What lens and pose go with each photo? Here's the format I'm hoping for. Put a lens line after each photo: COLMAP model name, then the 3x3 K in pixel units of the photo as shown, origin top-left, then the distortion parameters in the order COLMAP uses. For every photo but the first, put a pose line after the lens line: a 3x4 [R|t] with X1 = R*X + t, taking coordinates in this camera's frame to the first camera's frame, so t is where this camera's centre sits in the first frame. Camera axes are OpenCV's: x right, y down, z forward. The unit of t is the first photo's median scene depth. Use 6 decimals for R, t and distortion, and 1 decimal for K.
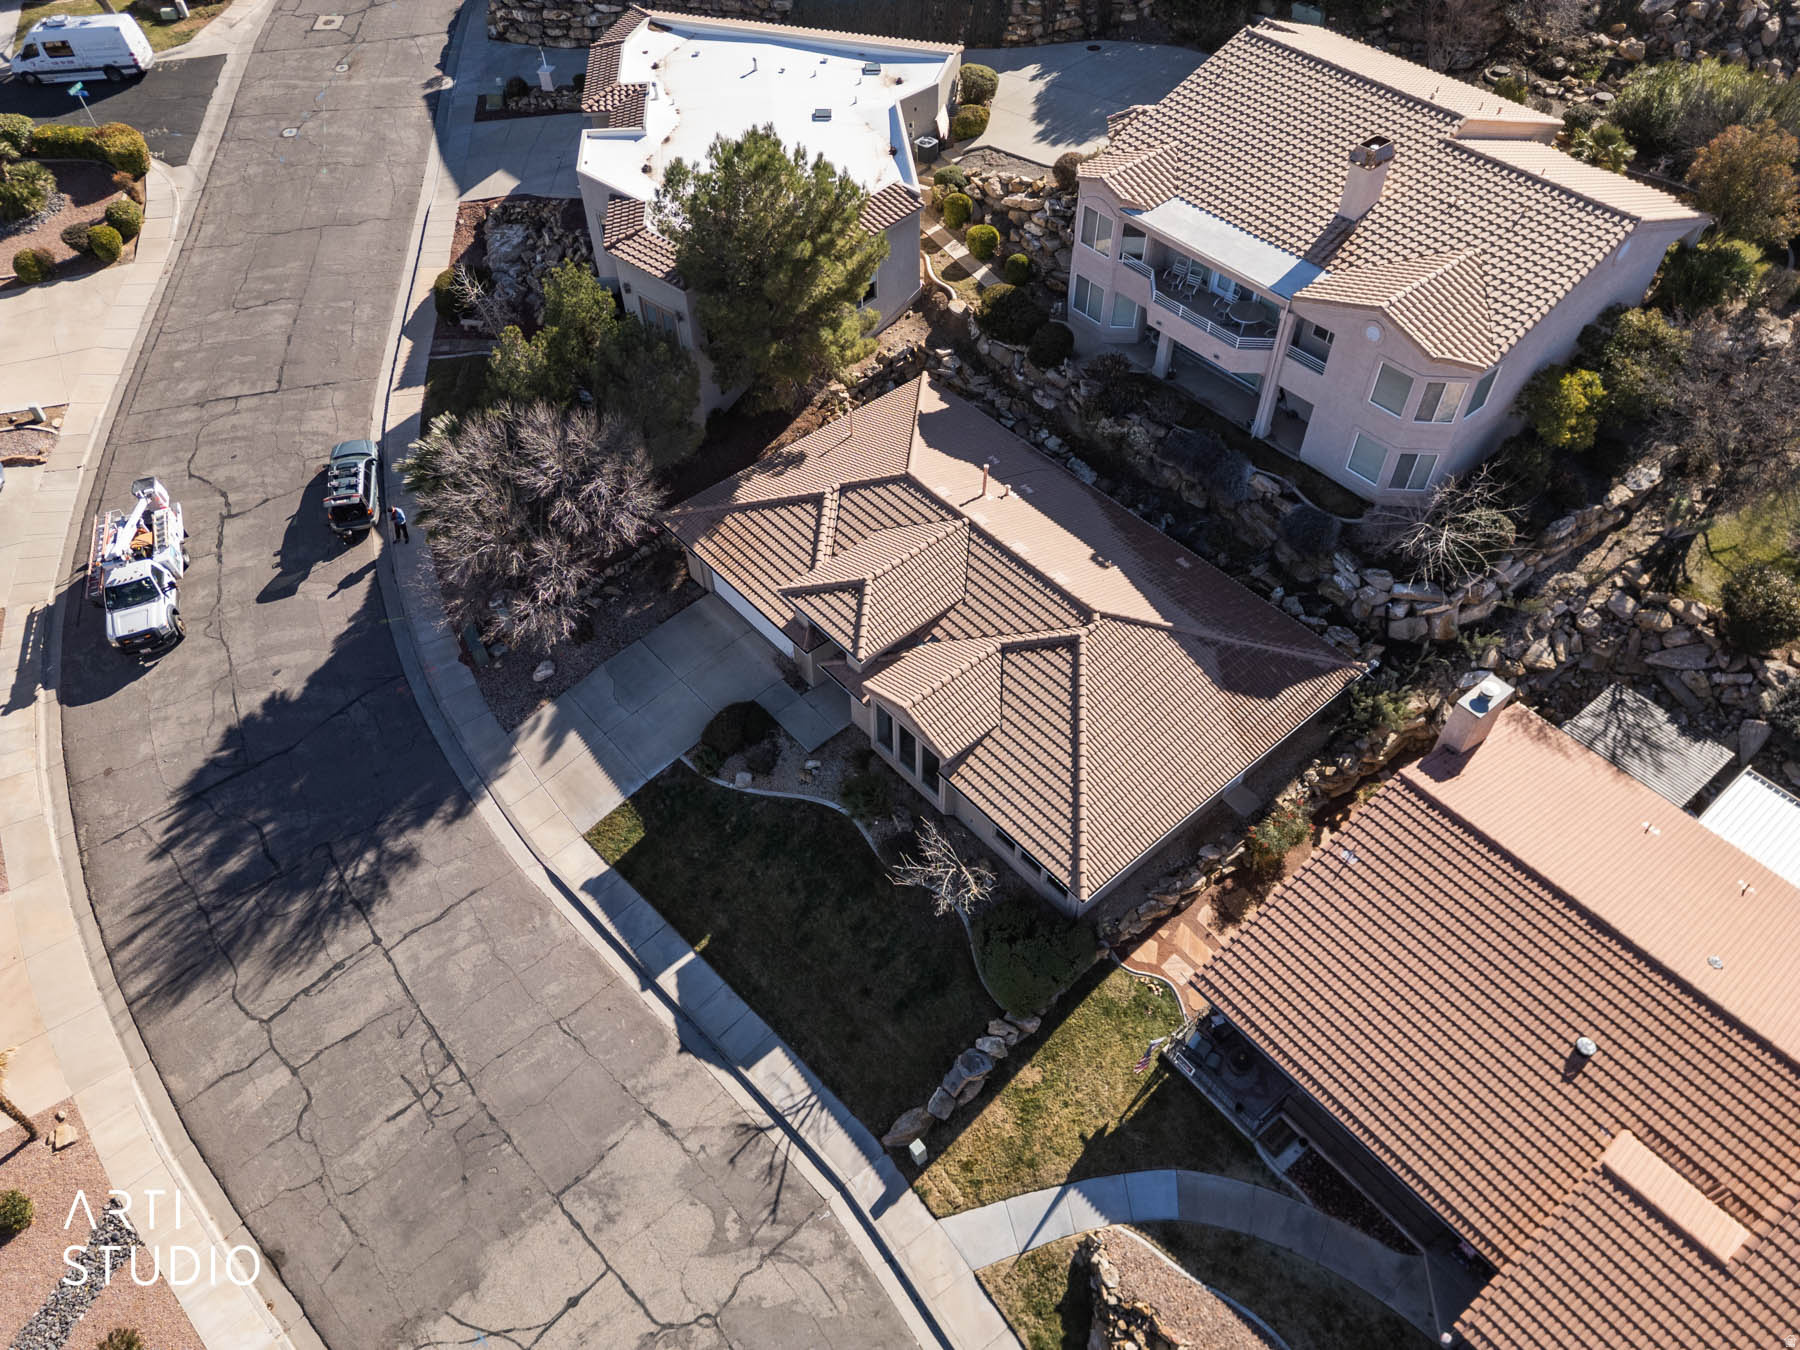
lens RADIAL K [[1255.5, 0, 897.5], [0, 1255.5, 664.4], [0, 0, 1]] dist [0.058919, -0.041548]
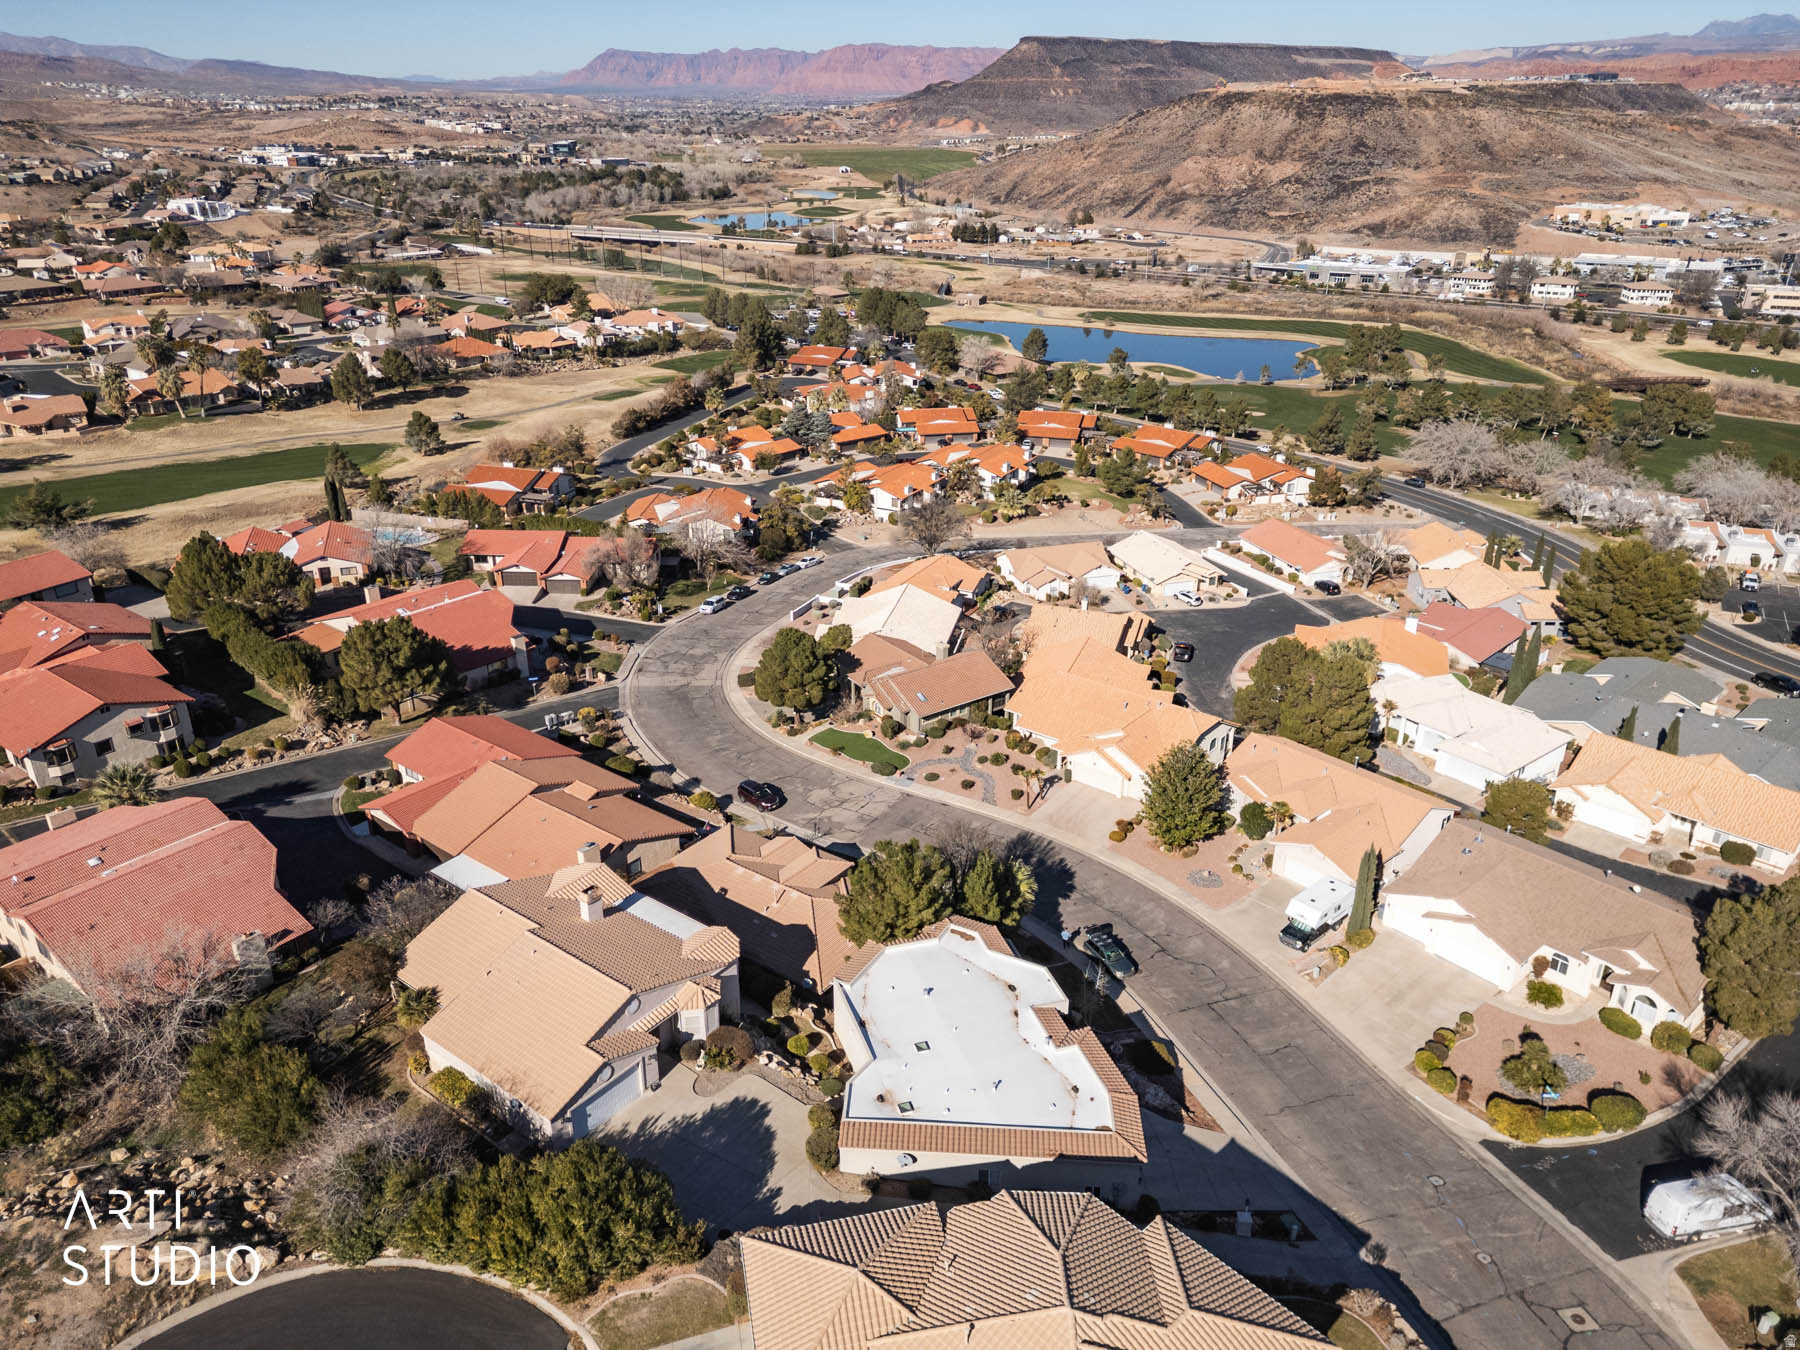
lens RADIAL K [[1255.5, 0, 897.1], [0, 1255.5, 675.1], [0, 0, 1]] dist [0.058919, -0.041548]
pose [[-0.974349, 0.101709, -0.200746, 0.292835], [-0.162957, 0.296345, 0.941077, -2.666756], [0.155206, 0.949650, -0.272169, 1.410725]]
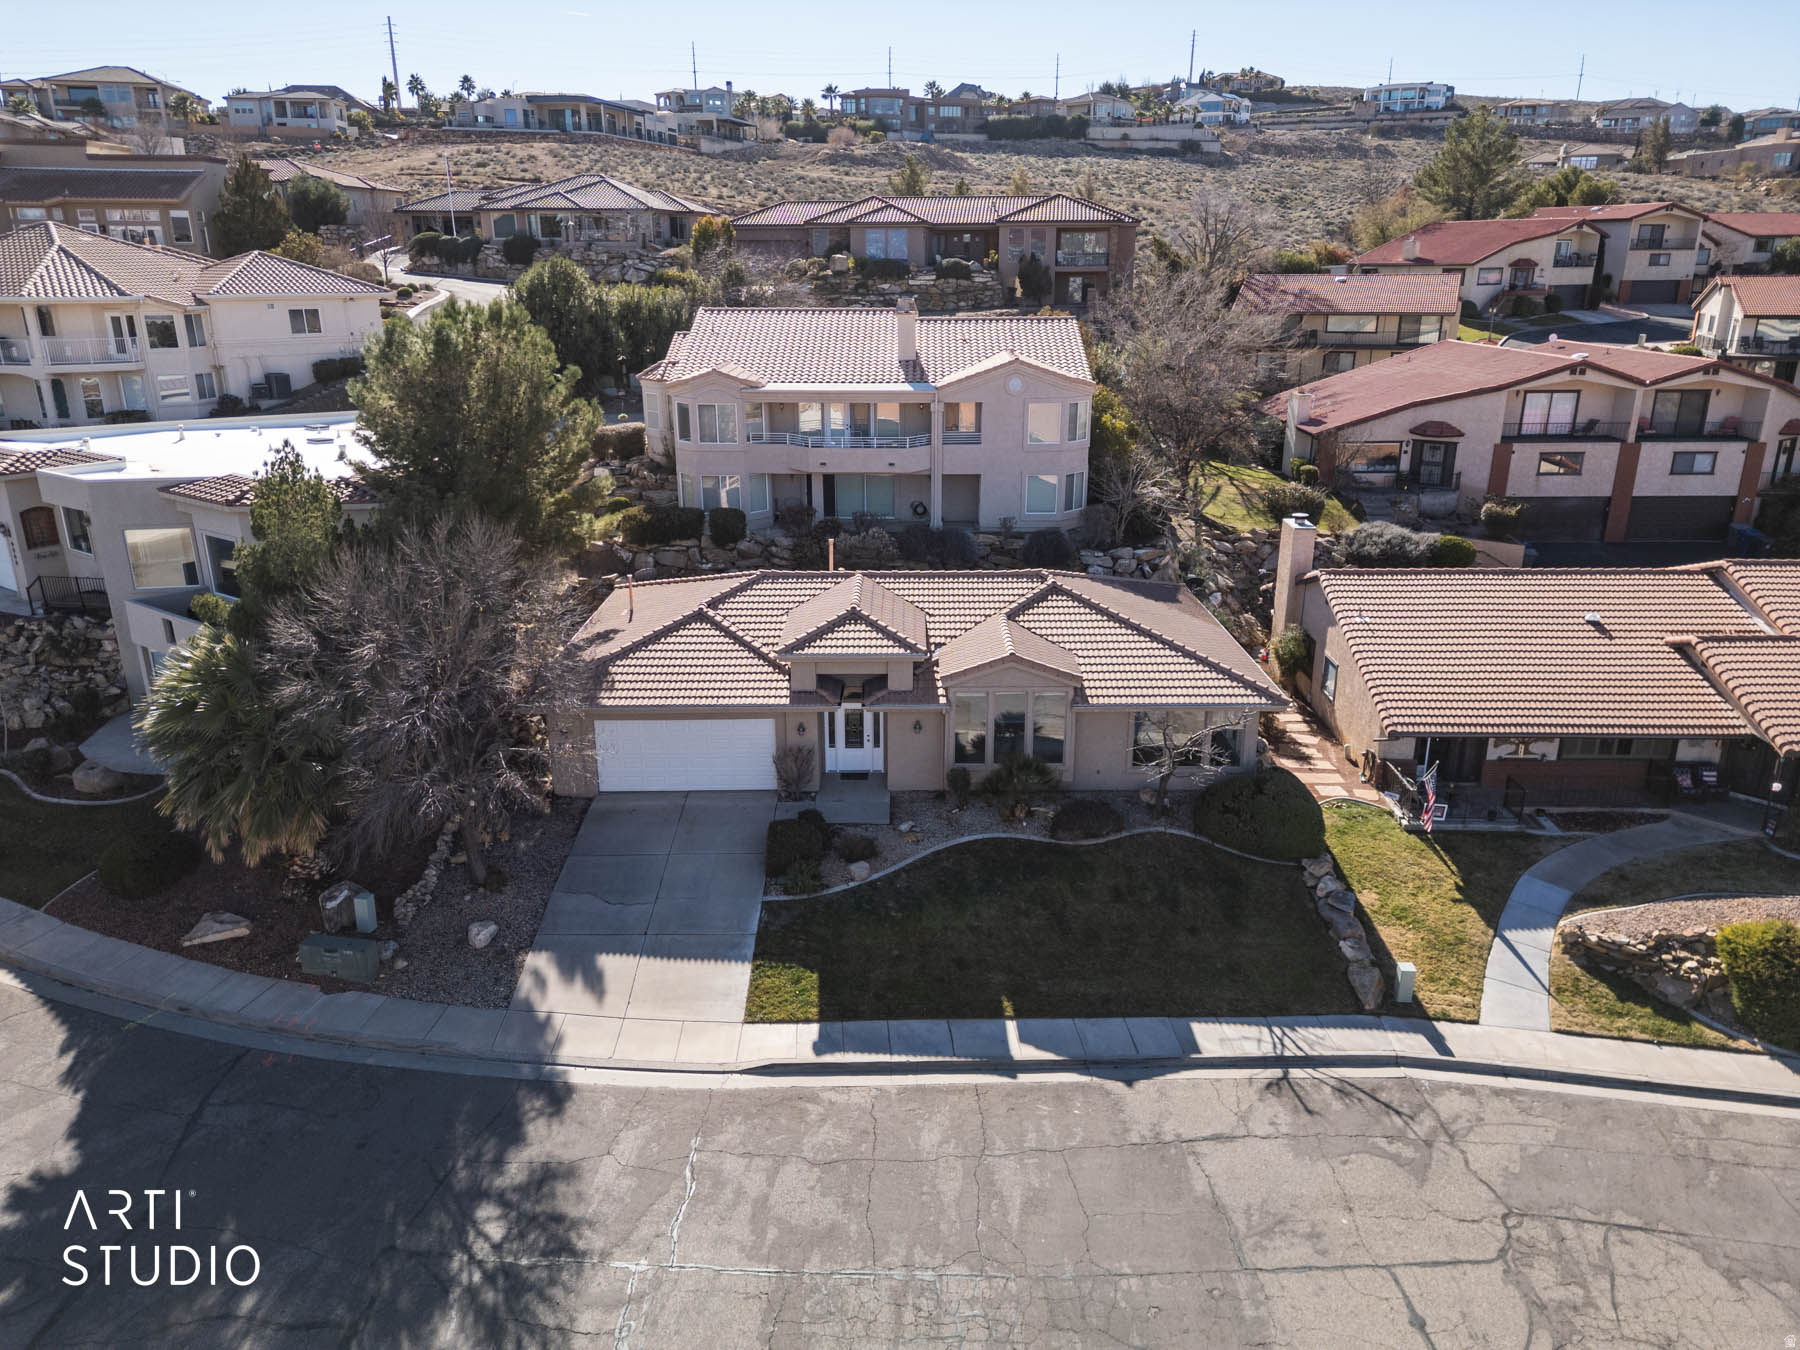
lens RADIAL K [[1255.5, 0, 900.5], [0, 1255.5, 669.8], [0, 0, 1]] dist [0.058919, -0.041548]
pose [[0.652103, -0.229935, 0.722421, -0.687428], [0.566443, 0.781112, -0.262691, 0.229134], [-0.503890, 0.580512, 0.639610, 0.456917]]
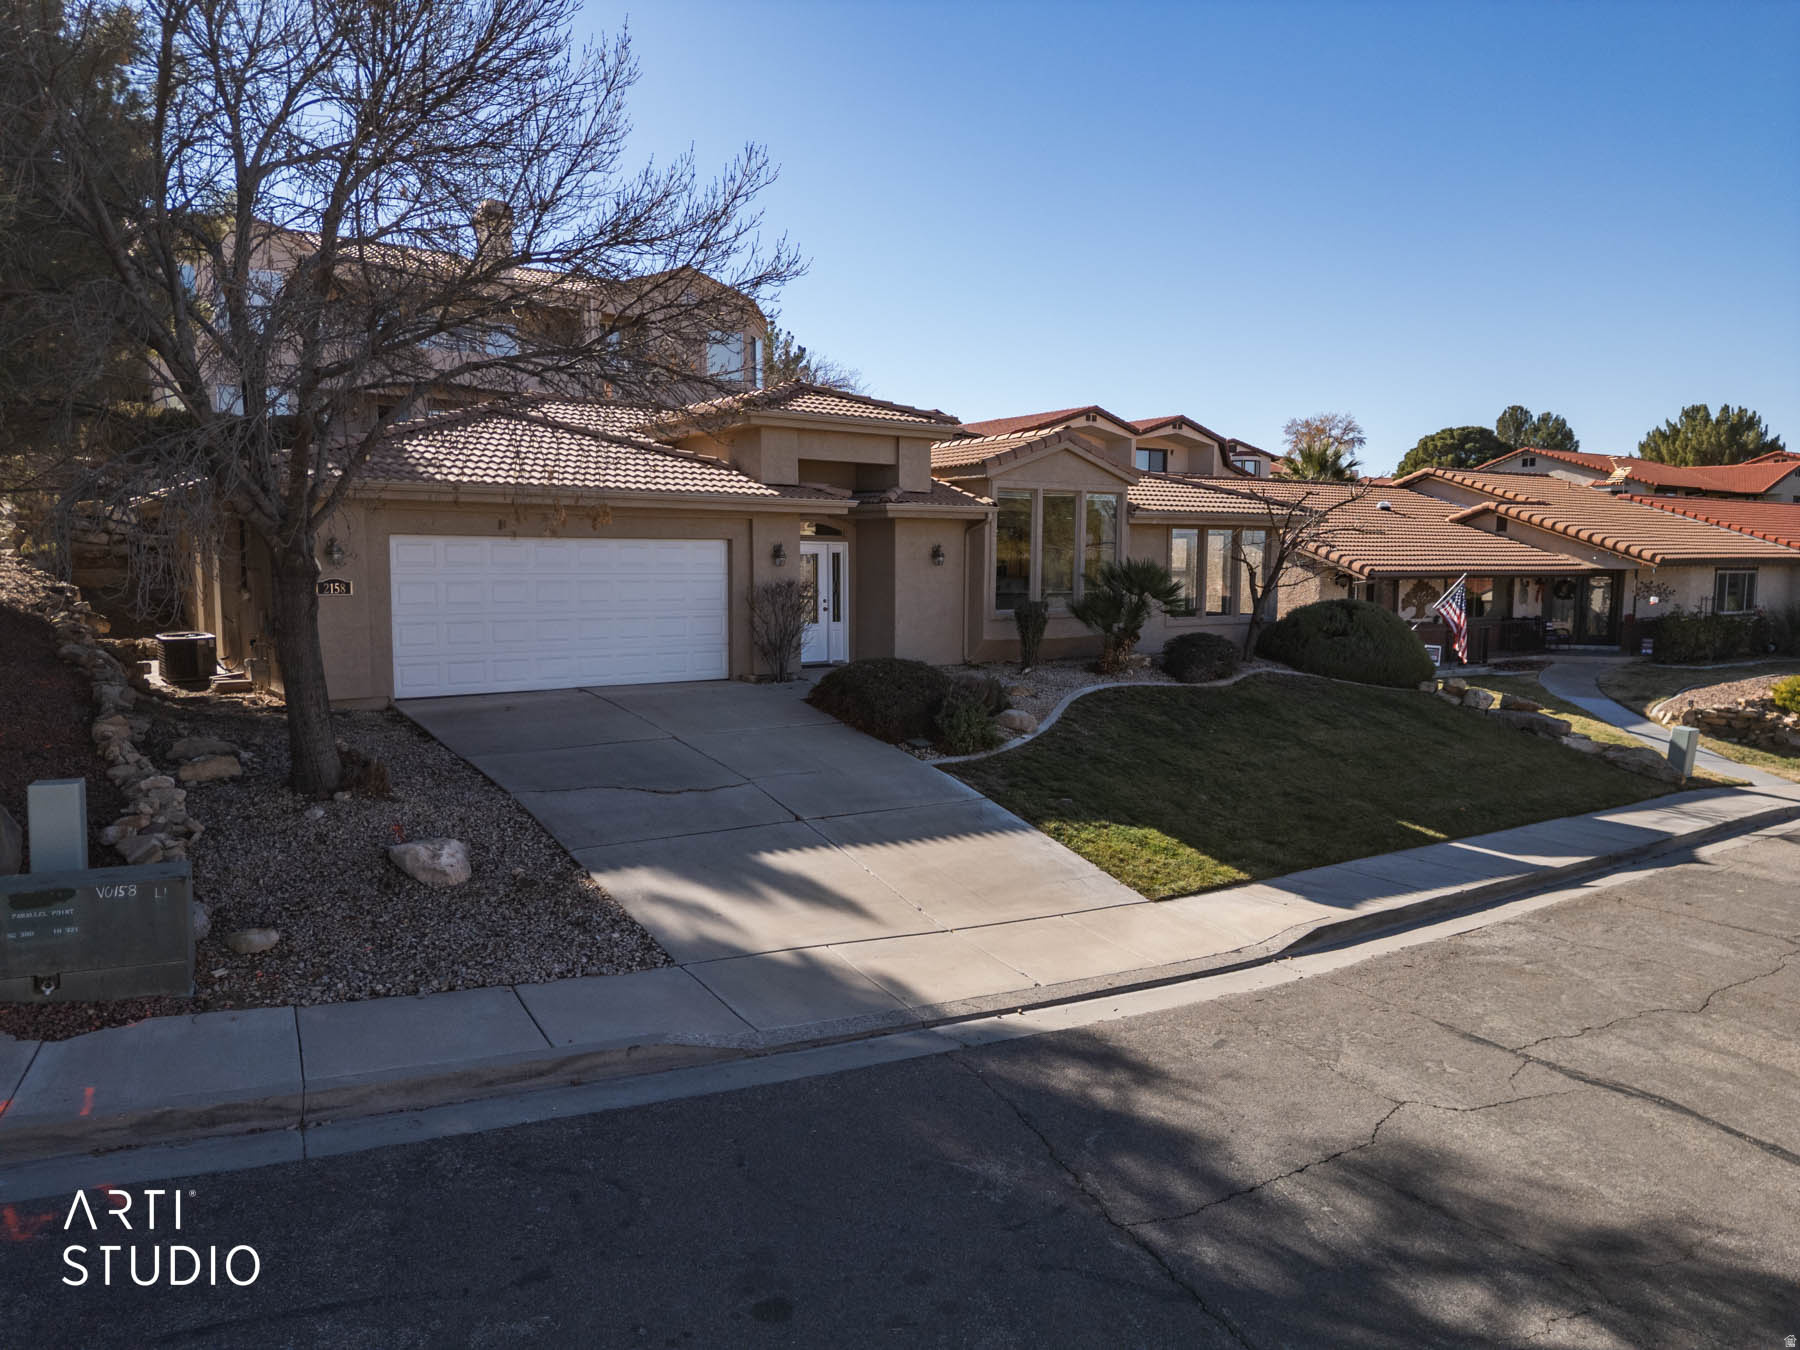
lens RADIAL K [[1255.5, 0, 902.0], [0, 1255.5, 673.7], [0, 0, 1]] dist [0.058919, -0.041548]
pose [[0.089083, -0.083891, 0.992485, -0.605697], [0.741366, 0.671029, -0.009824, 0.058842], [-0.665162, 0.736670, 0.121971, 1.040286]]
